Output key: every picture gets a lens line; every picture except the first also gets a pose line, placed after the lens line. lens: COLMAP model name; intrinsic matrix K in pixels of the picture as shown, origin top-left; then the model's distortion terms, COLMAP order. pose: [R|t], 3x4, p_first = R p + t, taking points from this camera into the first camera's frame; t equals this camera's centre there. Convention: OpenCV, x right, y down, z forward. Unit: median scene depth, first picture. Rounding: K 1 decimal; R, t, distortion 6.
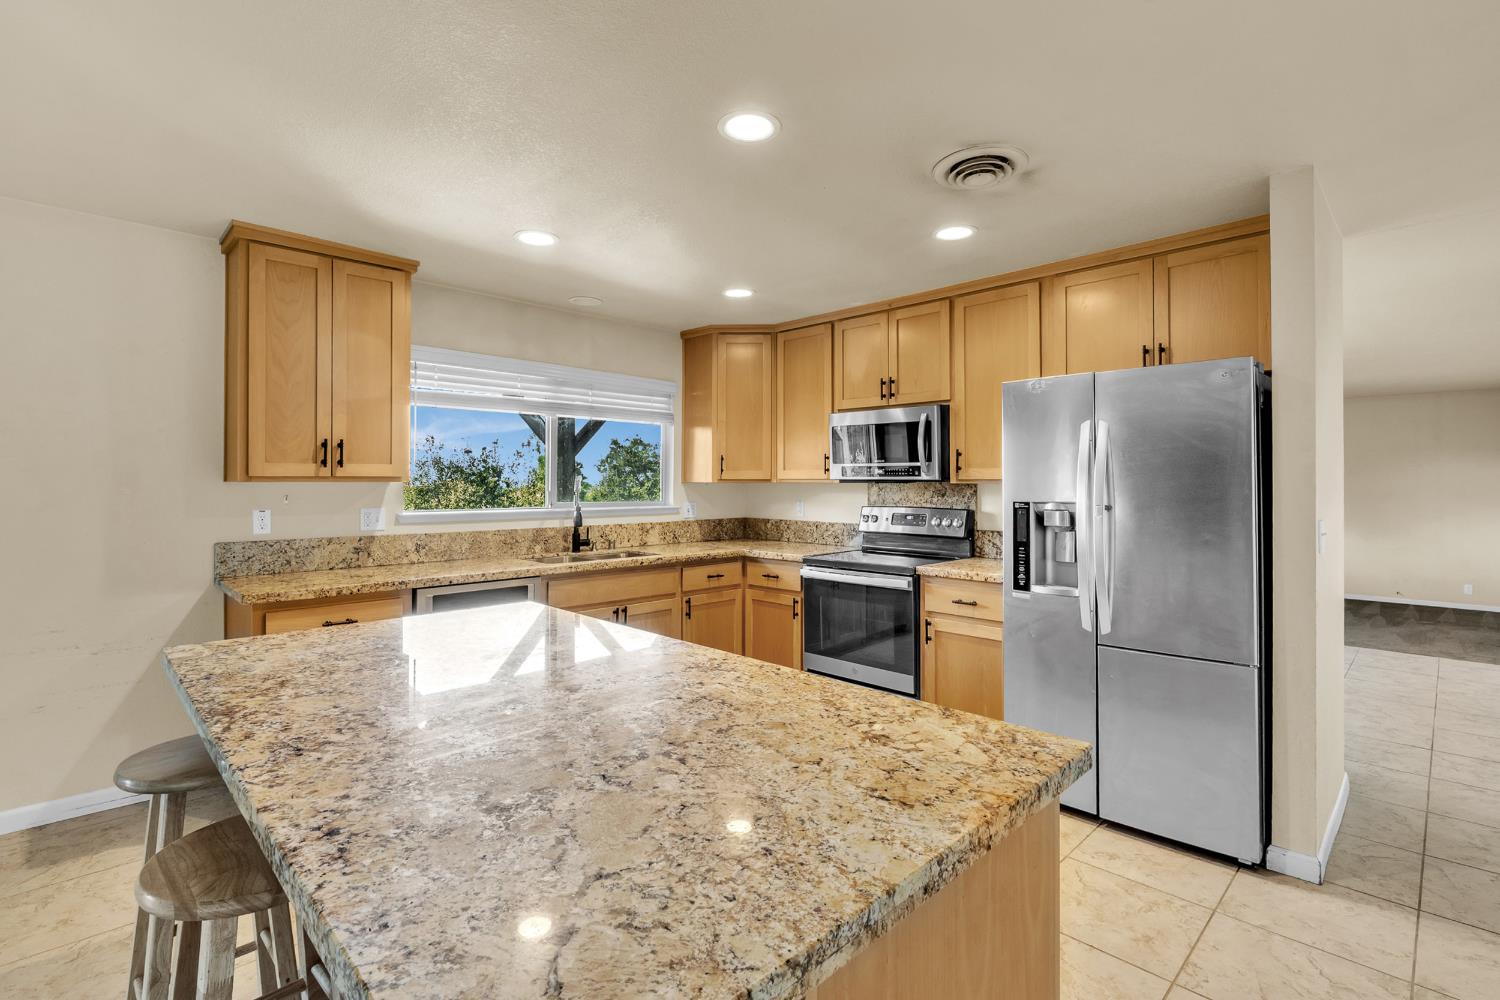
lens RADIAL K [[702.1, 0, 754.9], [0, 702.1, 484.0], [0, 0, 1]] dist [-0.007312, -0.000984]
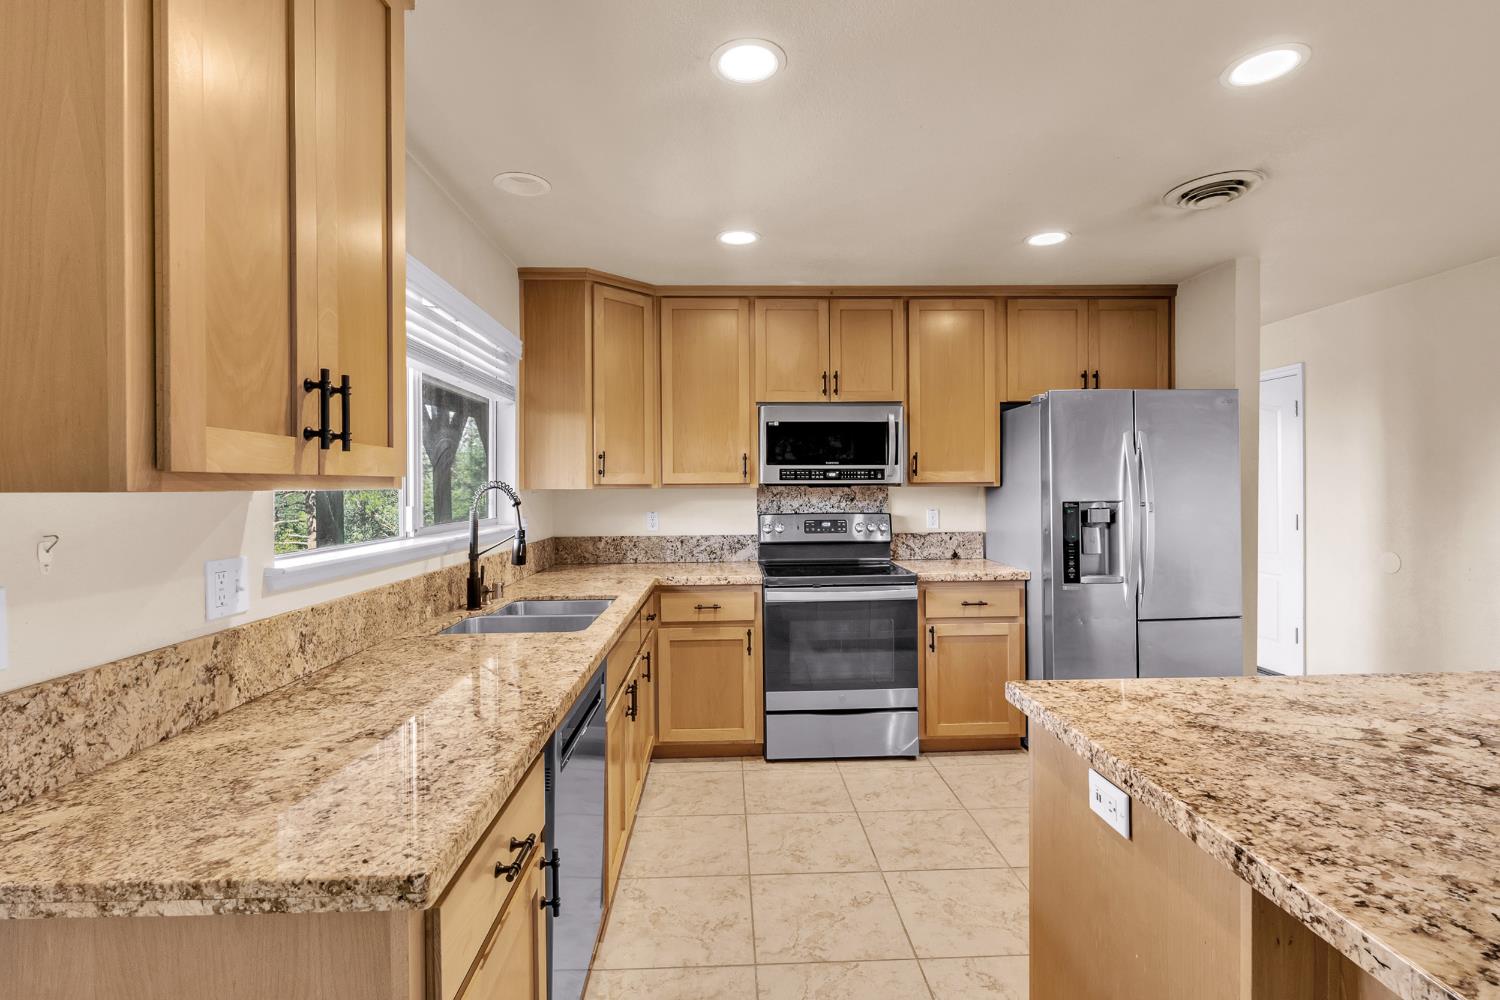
lens RADIAL K [[702.1, 0, 751.9], [0, 702.1, 494.6], [0, 0, 1]] dist [-0.007312, -0.000984]
pose [[0.680013, -0.014248, 0.733062, -0.590580], [0.012290, 0.999892, 0.008033, -0.000600], [-0.733097, 0.003547, 0.680115, 0.487712]]
